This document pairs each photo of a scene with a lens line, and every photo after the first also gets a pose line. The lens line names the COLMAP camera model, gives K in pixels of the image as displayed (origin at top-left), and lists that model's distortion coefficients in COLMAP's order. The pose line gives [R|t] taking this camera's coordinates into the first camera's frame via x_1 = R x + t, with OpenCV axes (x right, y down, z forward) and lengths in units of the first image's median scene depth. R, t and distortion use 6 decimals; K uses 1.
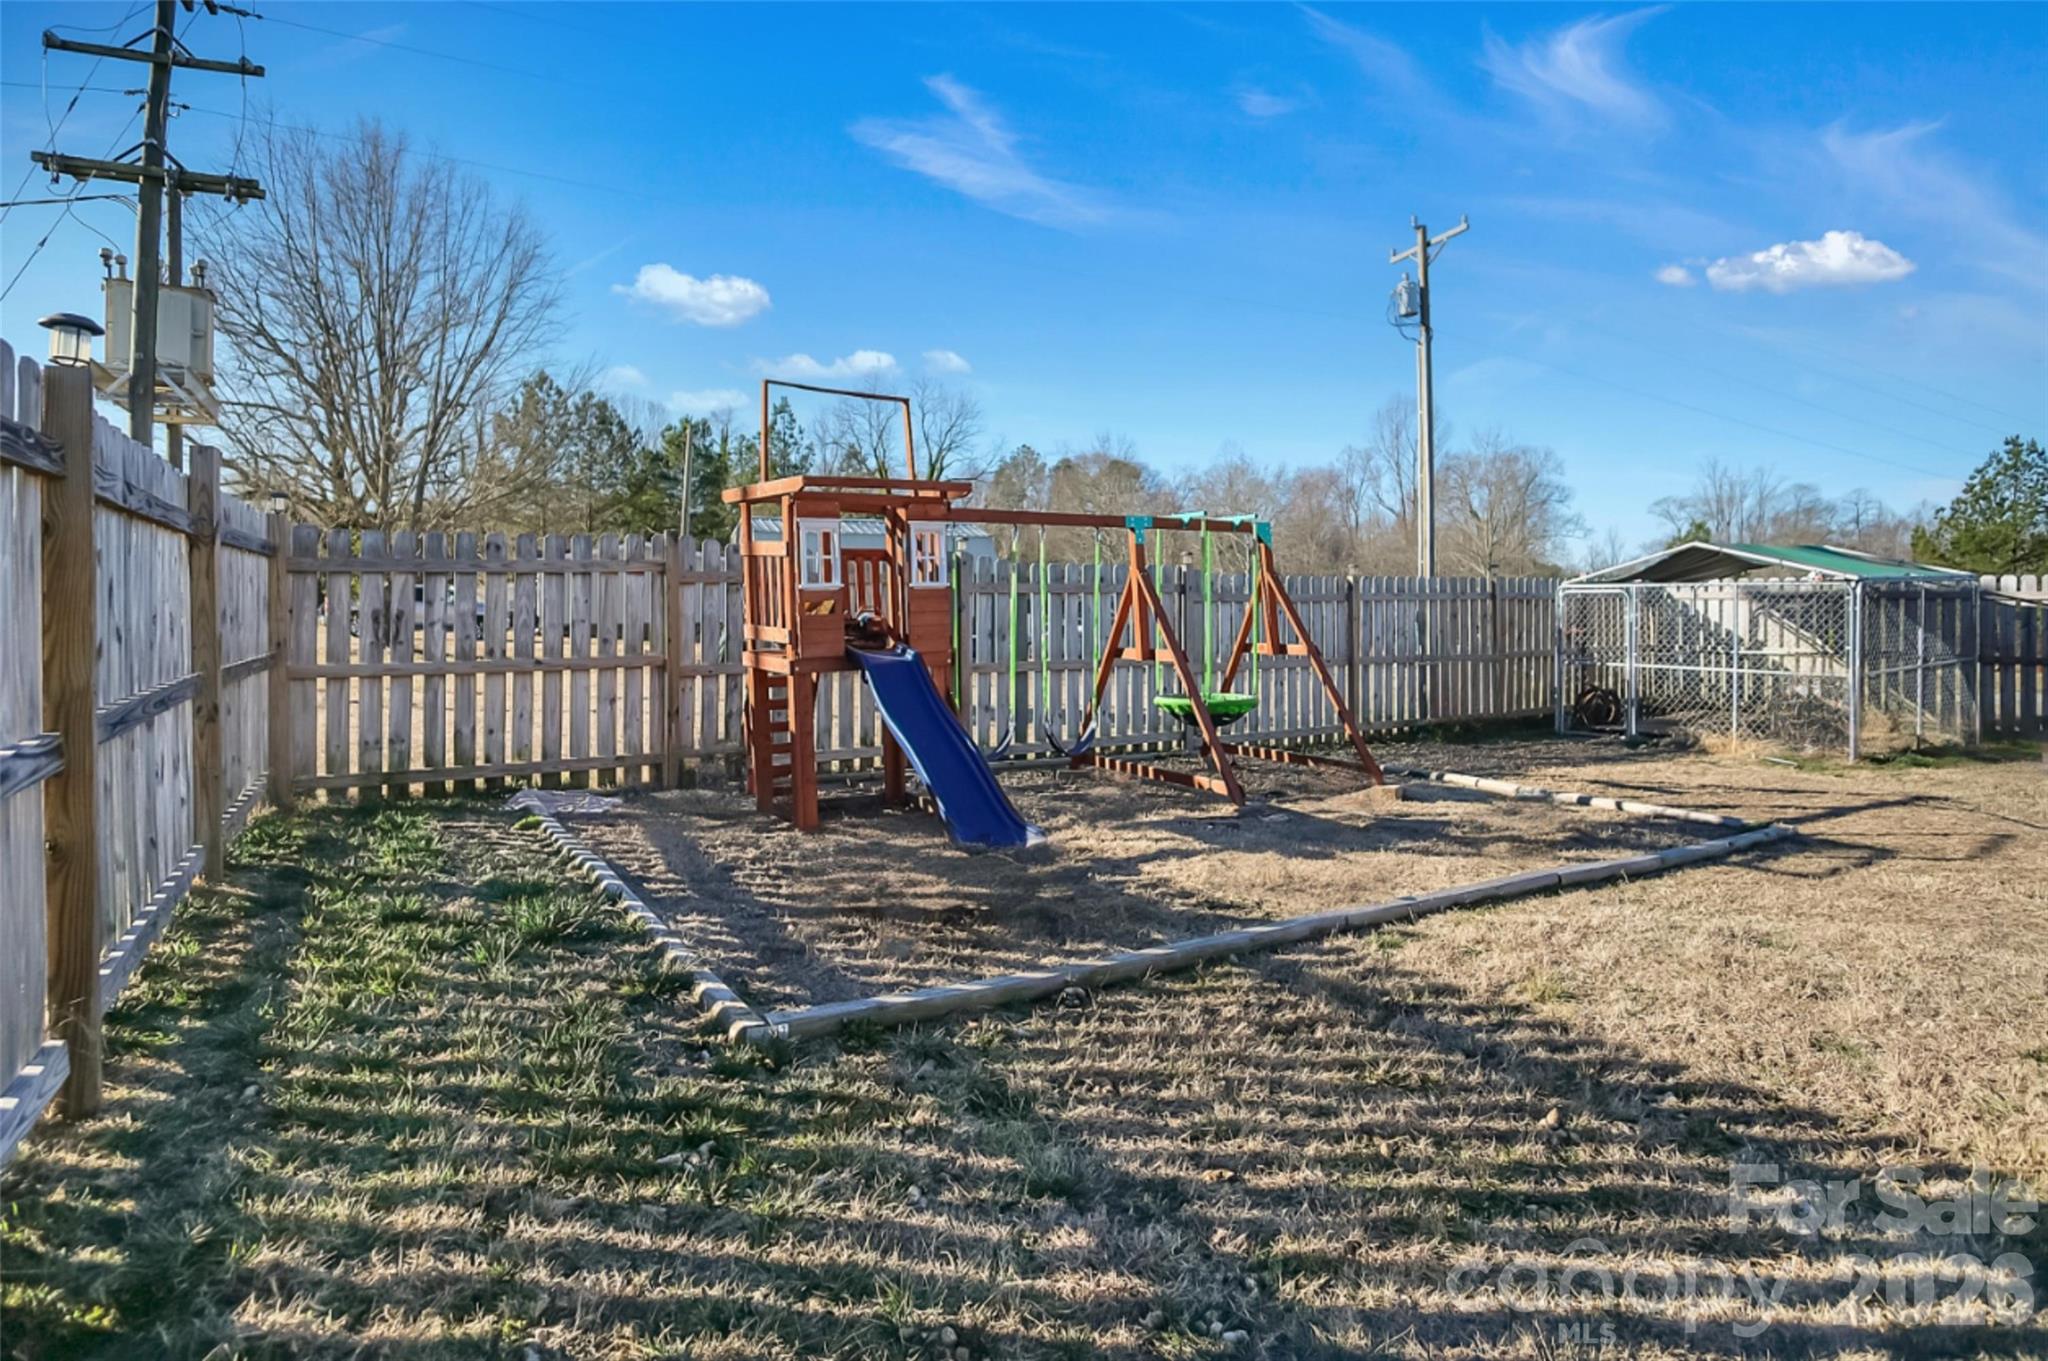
lens RADIAL K [[1128.8, 0, 1062.1], [0, 1128.8, 606.0], [0, 0, 1]] dist [-0.026201, 0.003591]
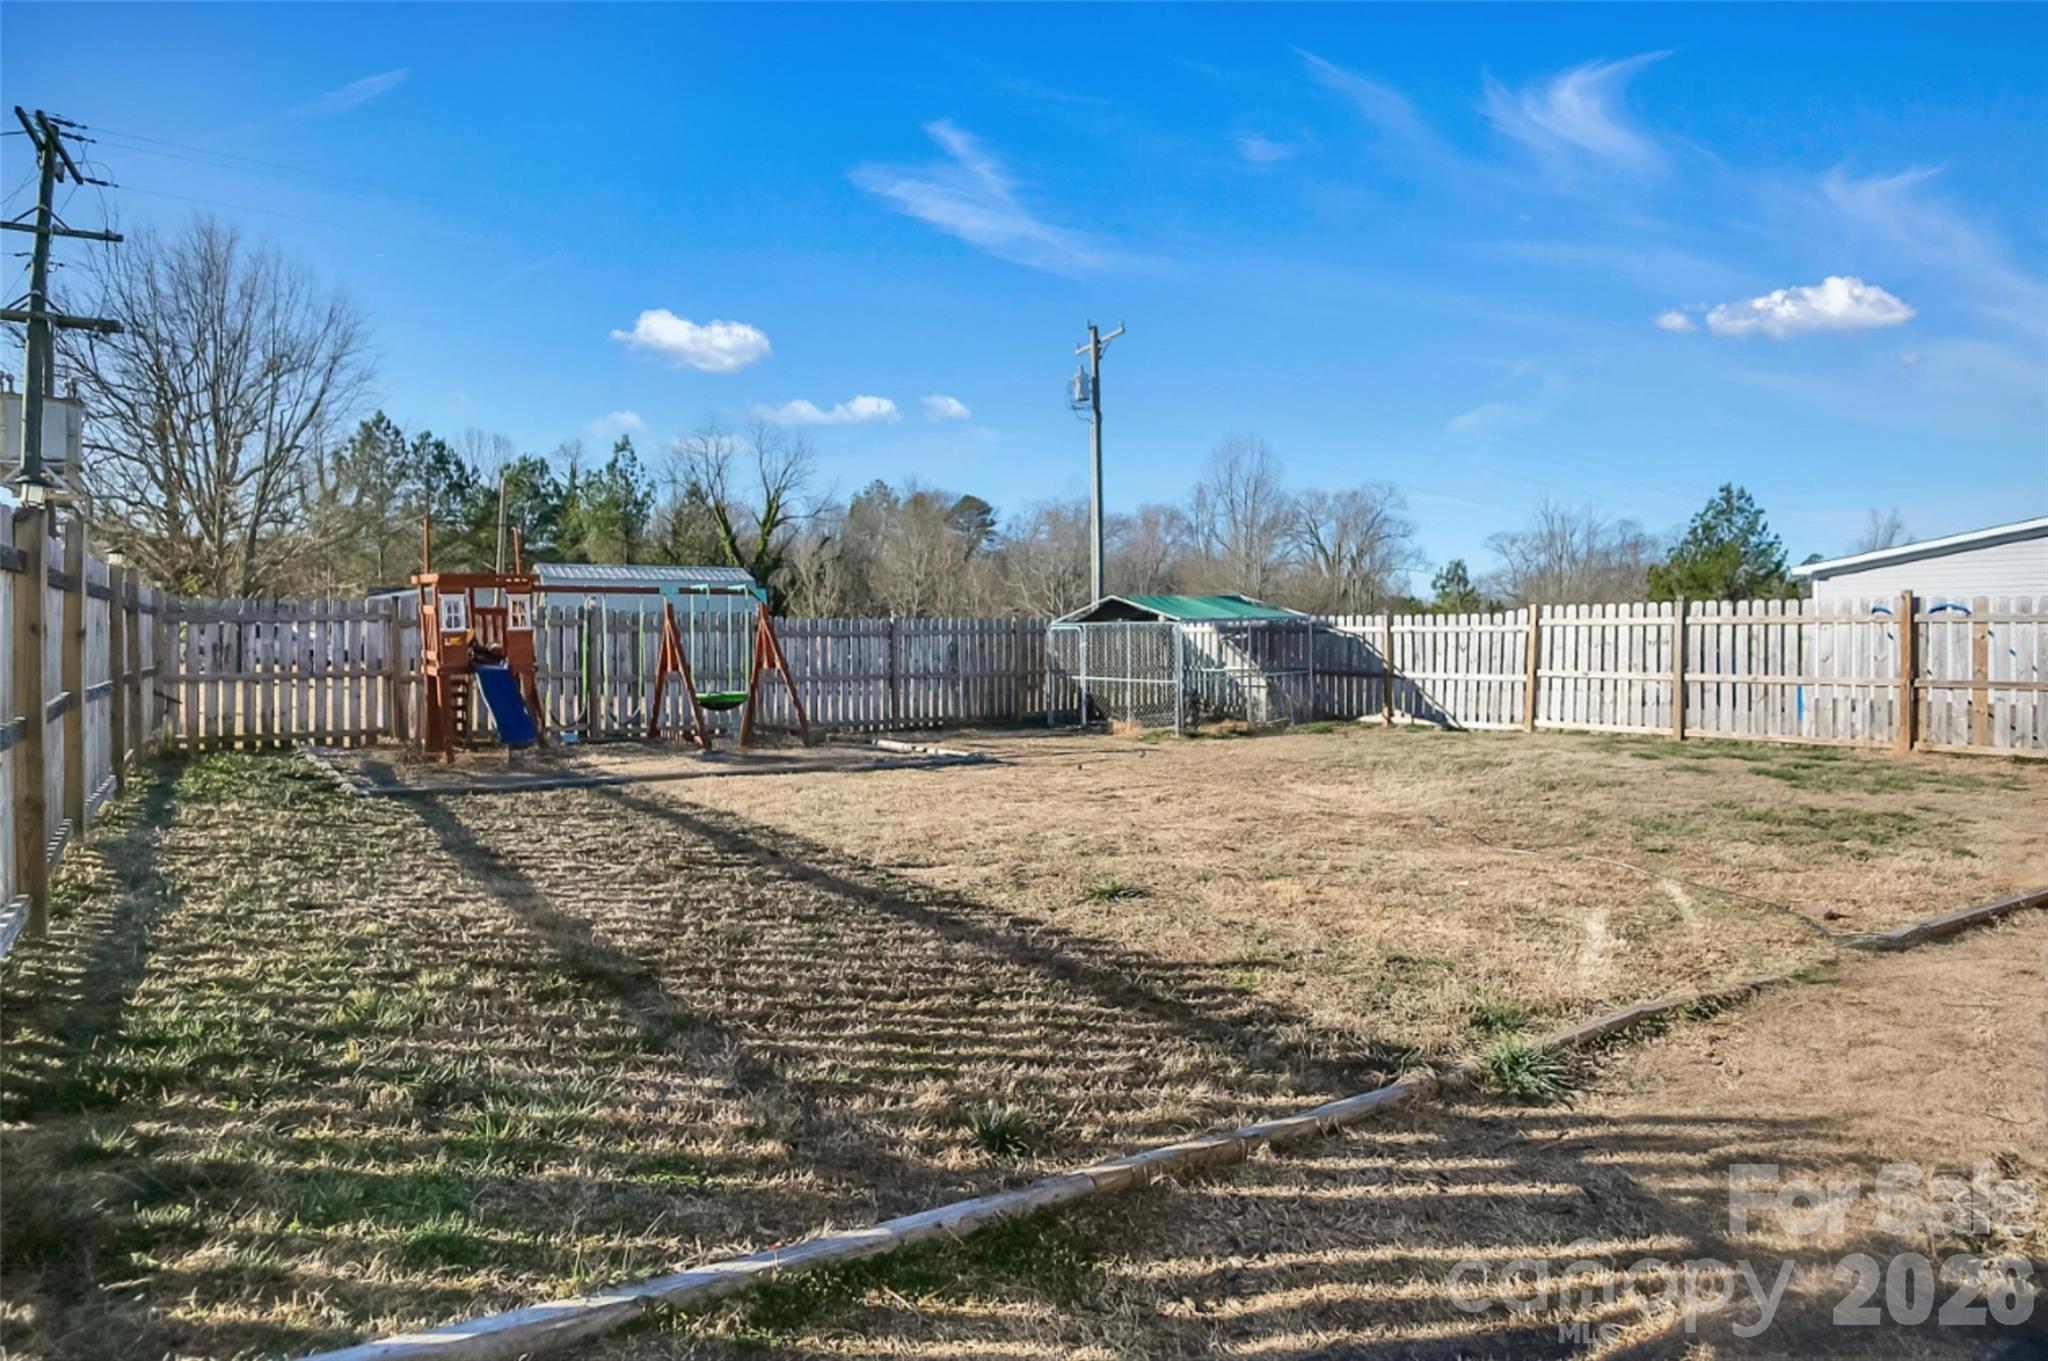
lens RADIAL K [[1128.8, 0, 985.7], [0, 1128.8, 645.7], [0, 0, 1]] dist [-0.026201, 0.003591]
pose [[0.998425, -0.003894, 0.055964, 0.133201], [0.003574, 0.999977, 0.005827, 0.000493], [-0.055985, -0.005618, 0.998416, -0.218677]]
